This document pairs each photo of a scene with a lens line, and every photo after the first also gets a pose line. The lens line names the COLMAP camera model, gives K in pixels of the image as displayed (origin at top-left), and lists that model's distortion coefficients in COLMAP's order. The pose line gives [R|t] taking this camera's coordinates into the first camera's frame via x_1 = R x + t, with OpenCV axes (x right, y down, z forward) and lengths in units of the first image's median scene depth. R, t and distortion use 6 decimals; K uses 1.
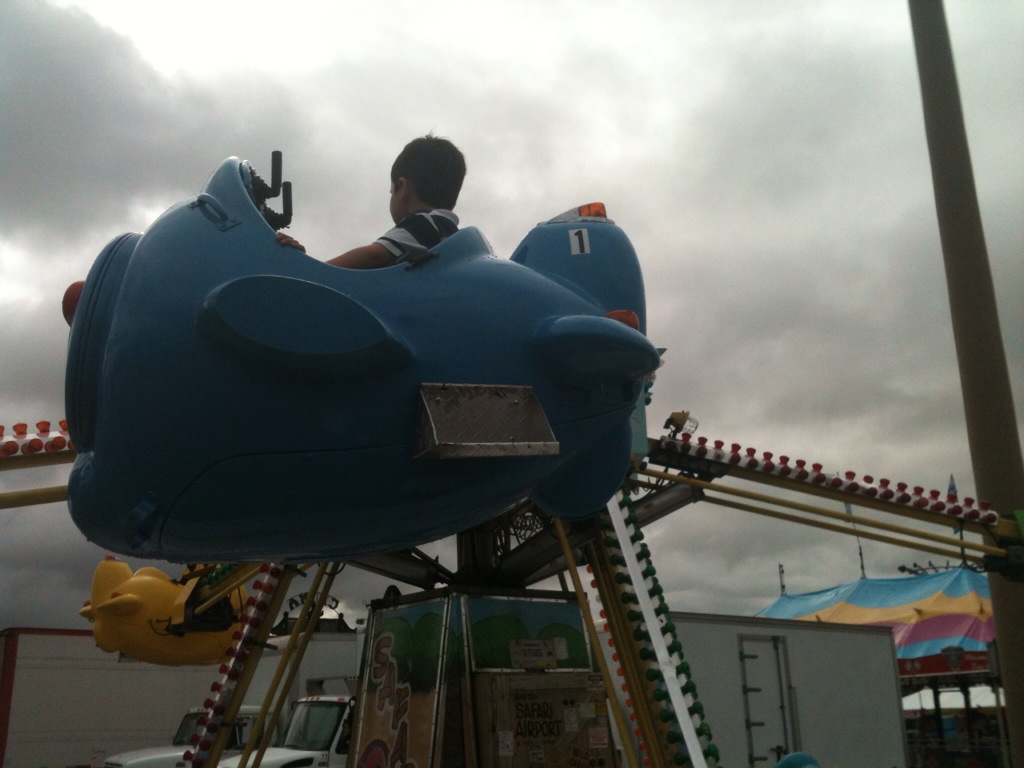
lens RADIAL K [[1153.6, 0, 574.7], [0, 1153.6, 383.7], [0, 0, 1]] dist [0.090521, -0.207231]
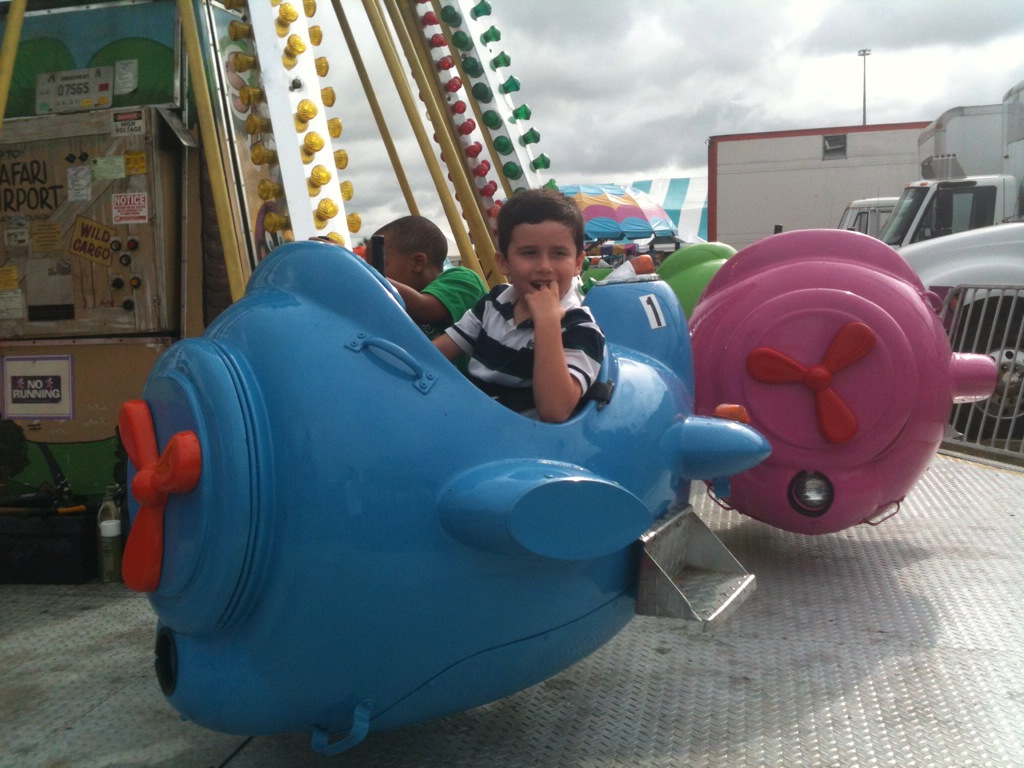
lens RADIAL K [[1153.6, 0, 574.7], [0, 1153.6, 383.7], [0, 0, 1]] dist [0.090521, -0.207231]
pose [[0.564368, 0.079516, -0.821685, 0.691960], [0.254700, 0.930019, 0.264938, 0.289902], [0.785250, -0.358805, 0.504620, 0.843793]]
